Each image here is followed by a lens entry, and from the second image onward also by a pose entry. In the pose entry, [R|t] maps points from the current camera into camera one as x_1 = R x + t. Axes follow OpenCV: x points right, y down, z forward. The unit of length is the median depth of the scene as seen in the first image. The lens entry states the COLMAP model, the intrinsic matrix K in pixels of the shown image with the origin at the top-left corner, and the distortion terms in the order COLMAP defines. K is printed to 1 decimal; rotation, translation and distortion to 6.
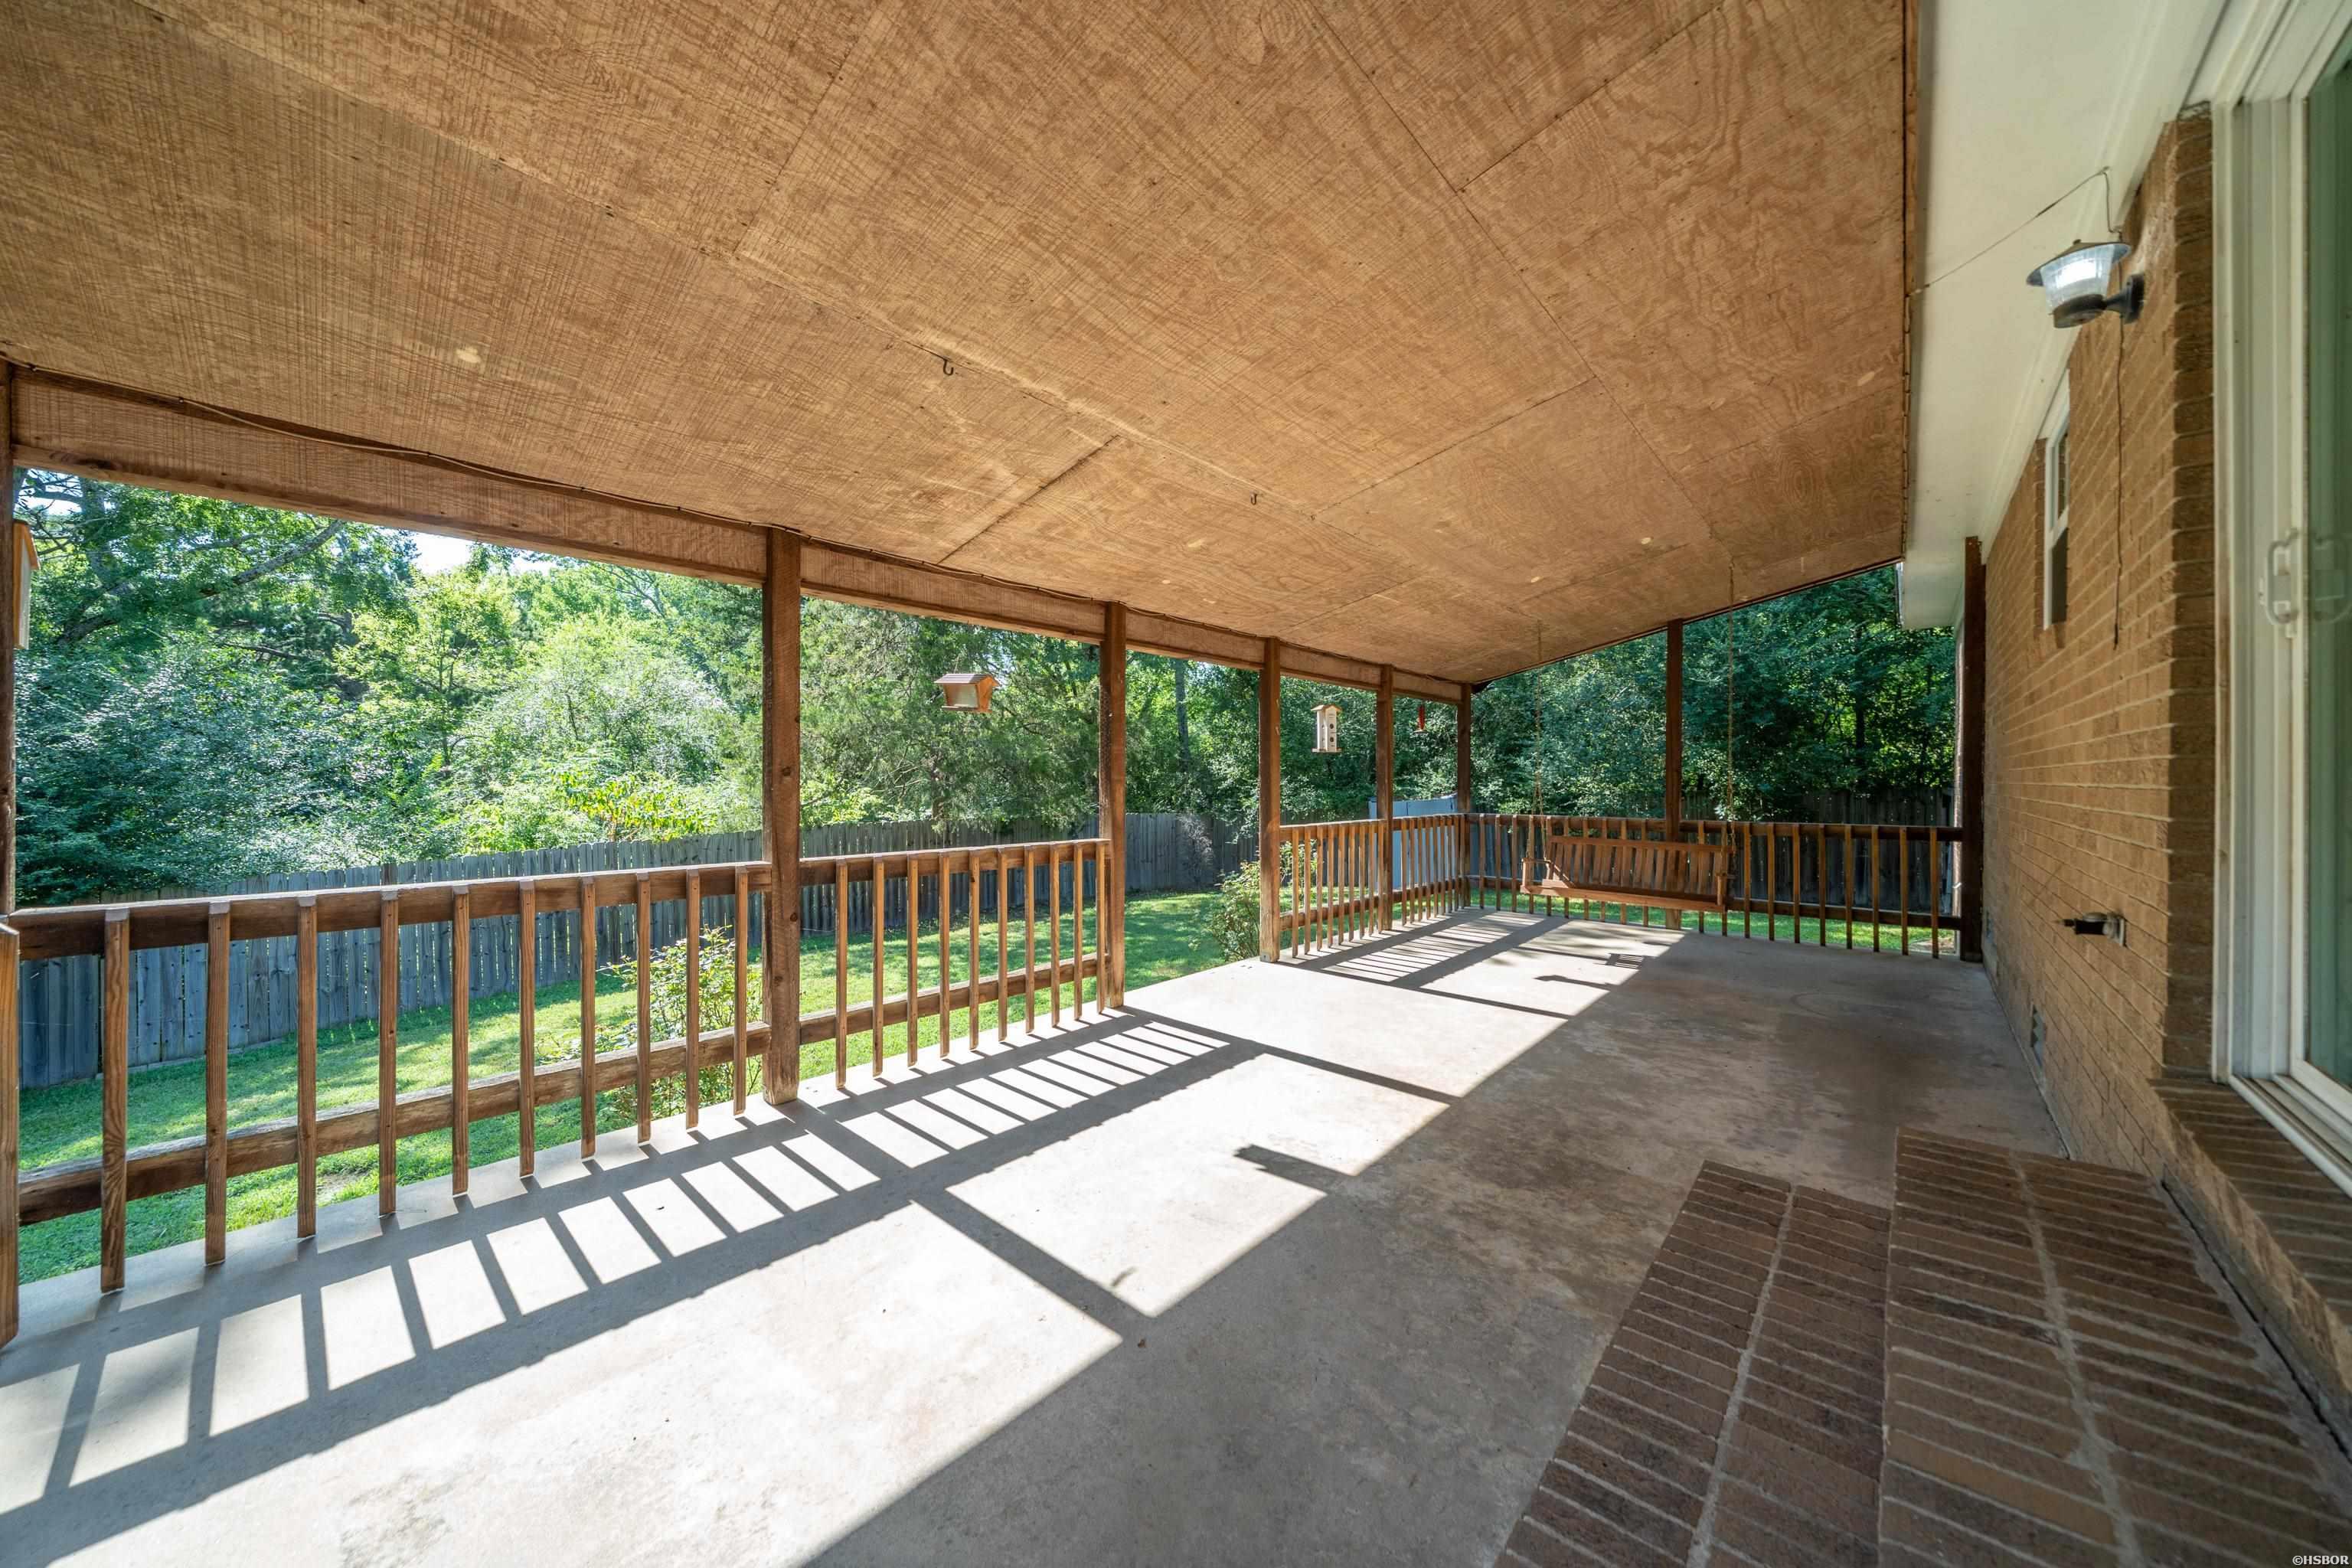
lens RADIAL K [[809.6, 0, 1178.8], [0, 809.6, 782.4], [0, 0, 1]] dist [-0.002631, -0.000106]
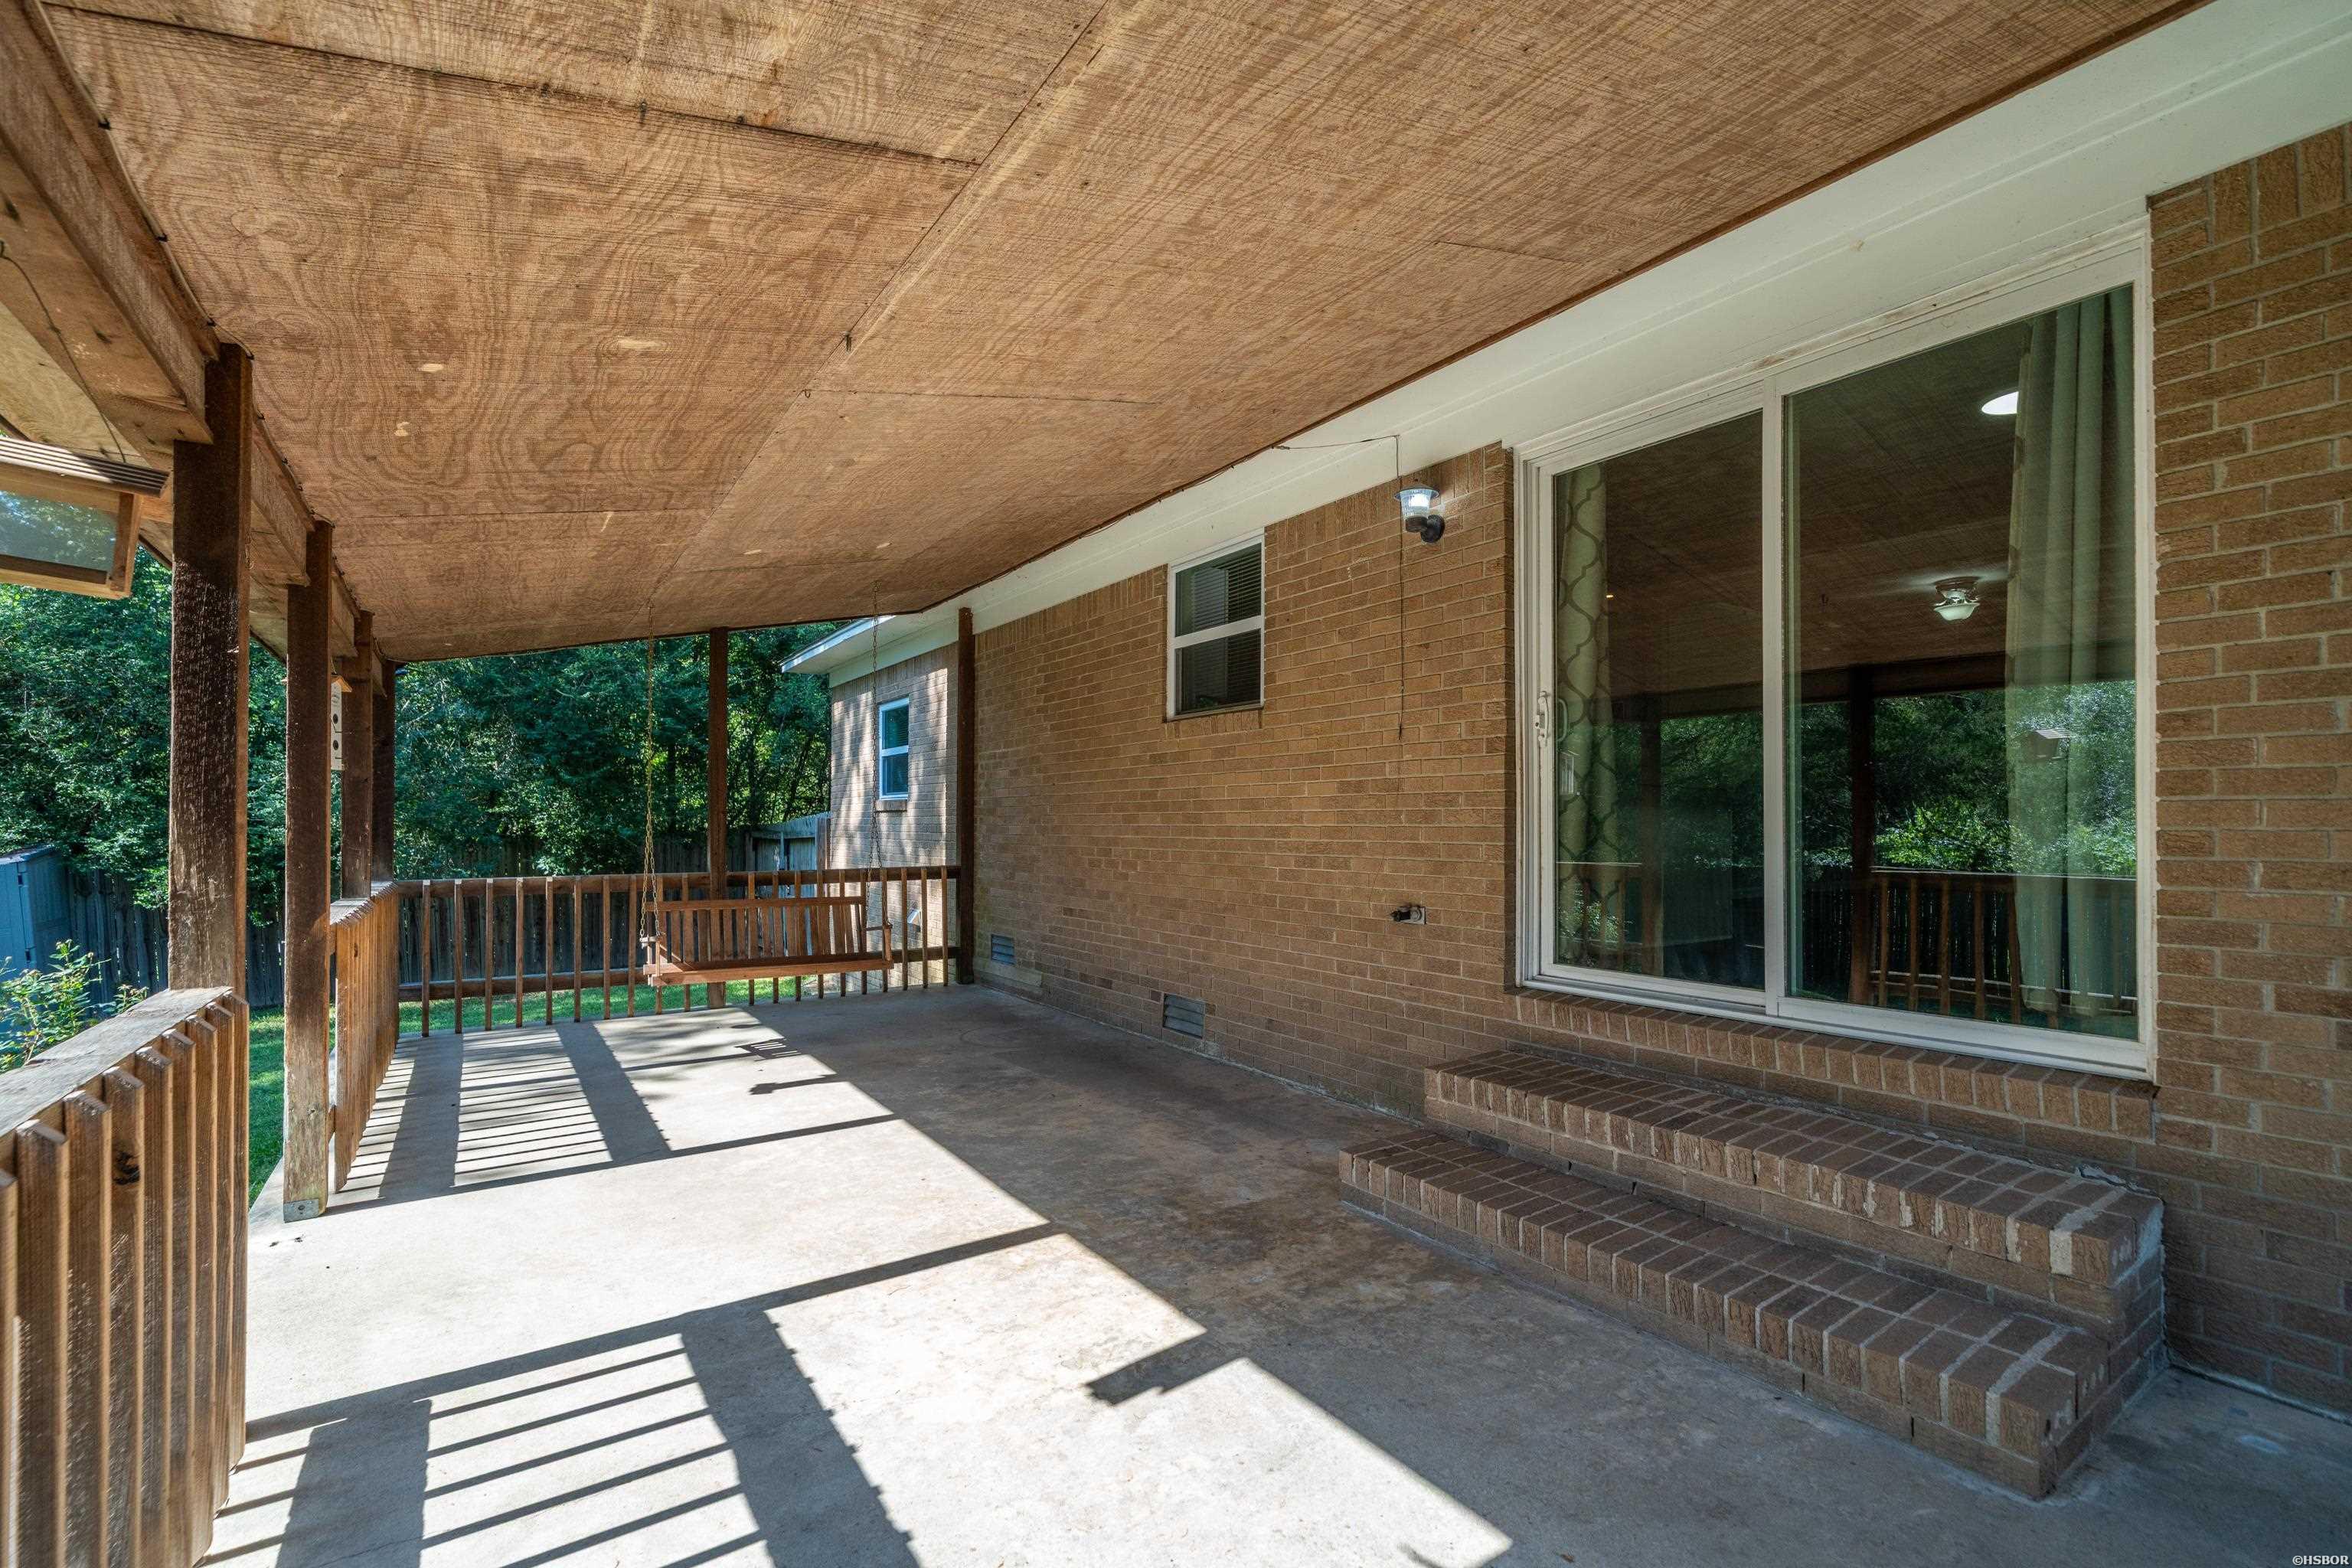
lens RADIAL K [[1027.1, 0, 1204.3], [0, 1027.1, 813.8], [0, 0, 1]] dist [0.002580, 0.000098]
pose [[0.217987, 0.007518, 0.975923, -0.596765], [0.005371, 0.999946, -0.008903, -0.002074], [-0.975937, 0.007183, 0.217935, 0.619321]]
